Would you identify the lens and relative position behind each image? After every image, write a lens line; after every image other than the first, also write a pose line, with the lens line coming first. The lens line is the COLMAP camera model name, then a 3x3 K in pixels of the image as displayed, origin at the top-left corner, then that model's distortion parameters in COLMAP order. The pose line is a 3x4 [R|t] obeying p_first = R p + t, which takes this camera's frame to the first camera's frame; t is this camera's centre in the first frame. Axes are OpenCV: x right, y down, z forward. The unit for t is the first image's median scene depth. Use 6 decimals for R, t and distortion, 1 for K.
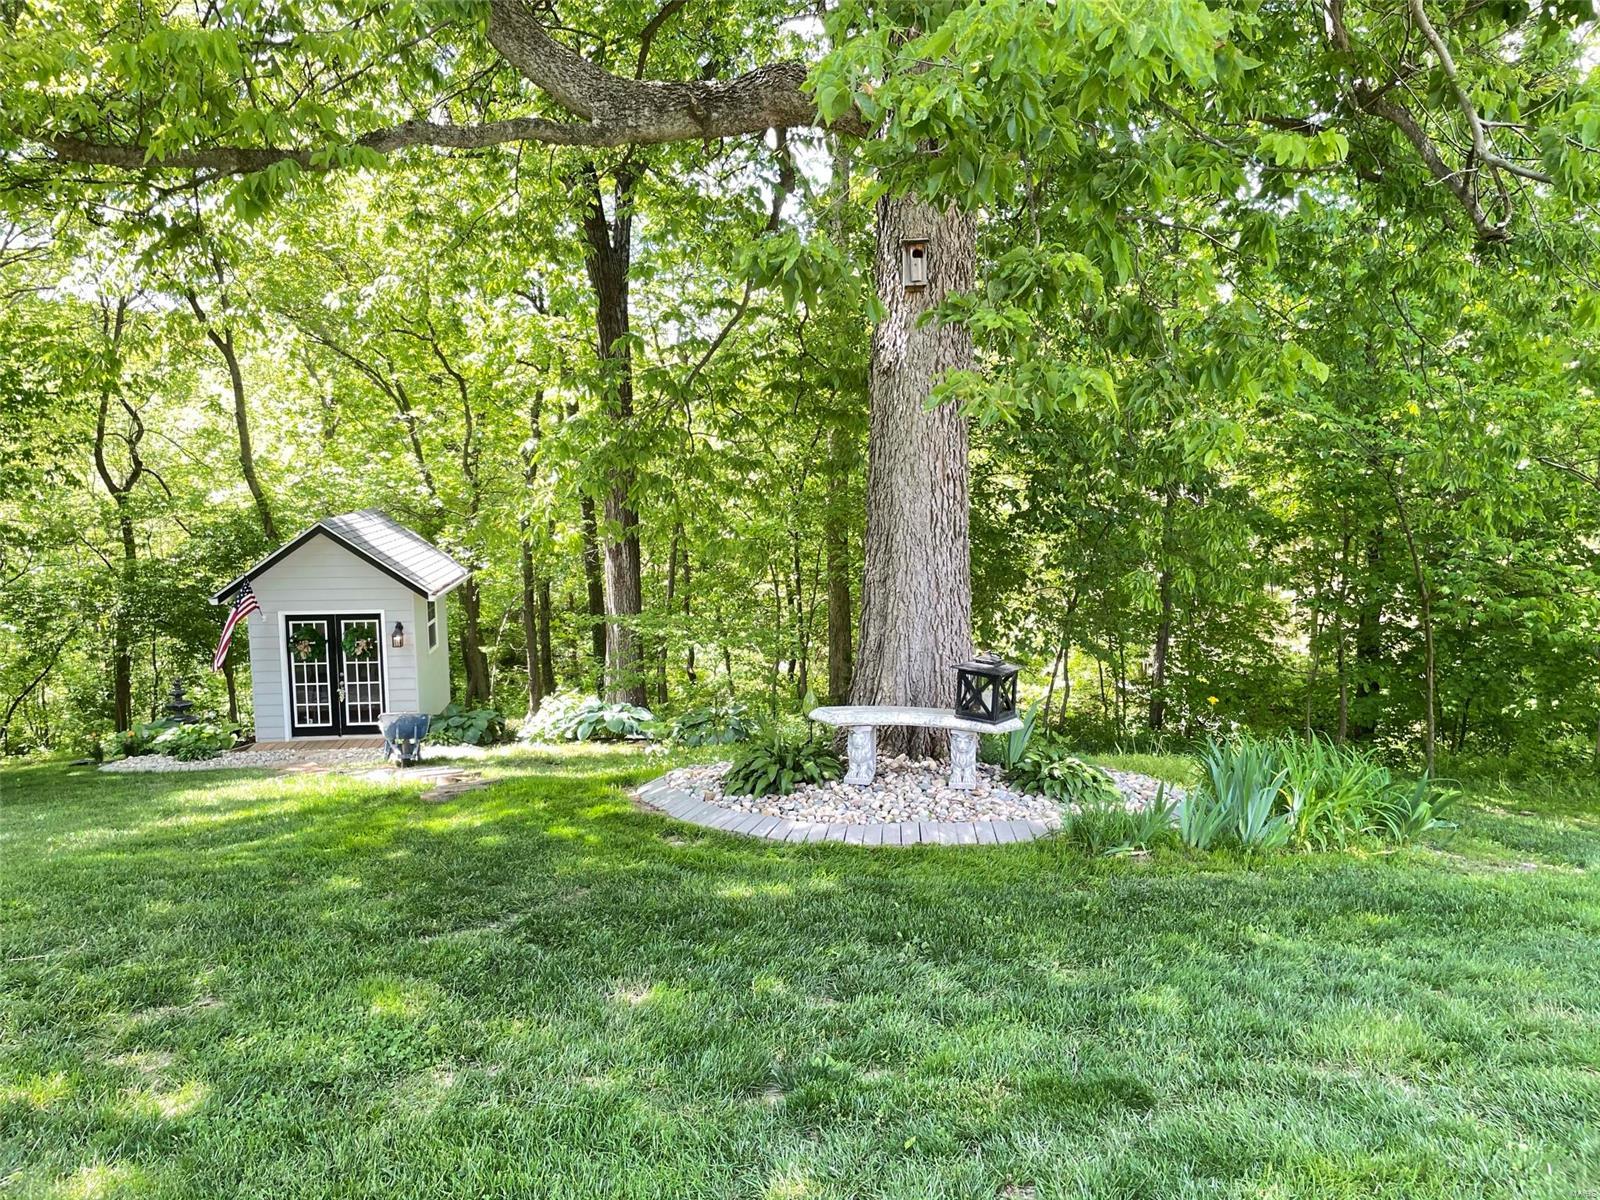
lens RADIAL K [[1212.3, 0, 799.9], [0, 1212.3, 593.7], [0, 0, 1]] dist [0.007347, 0.001068]
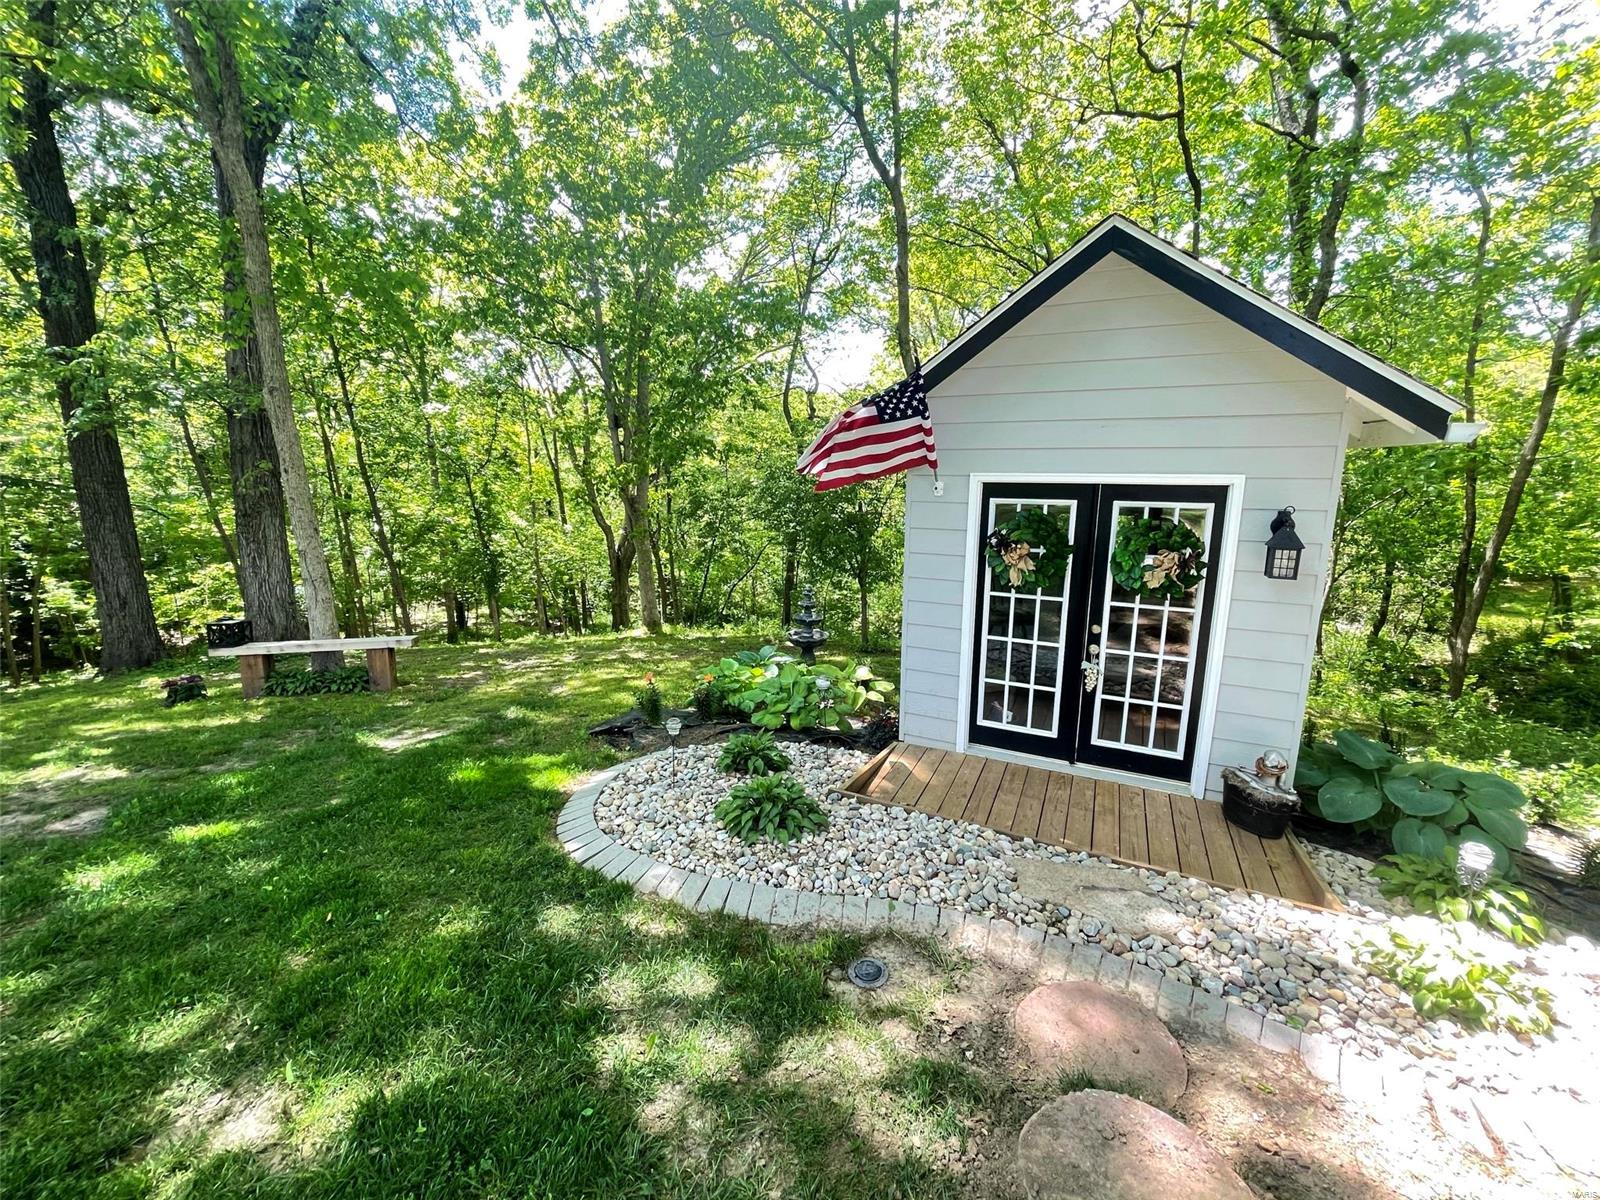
lens RADIAL K [[642.0, 0, 800.7], [0, 642.0, 597.3], [0, 0, 1]] dist [-0.008671, 0.001274]
pose [[0.853102, 0.111065, -0.509786, -0.352698], [-0.072431, 0.992830, 0.095094, 0.041446], [0.516692, -0.044200, 0.855029, 0.753084]]
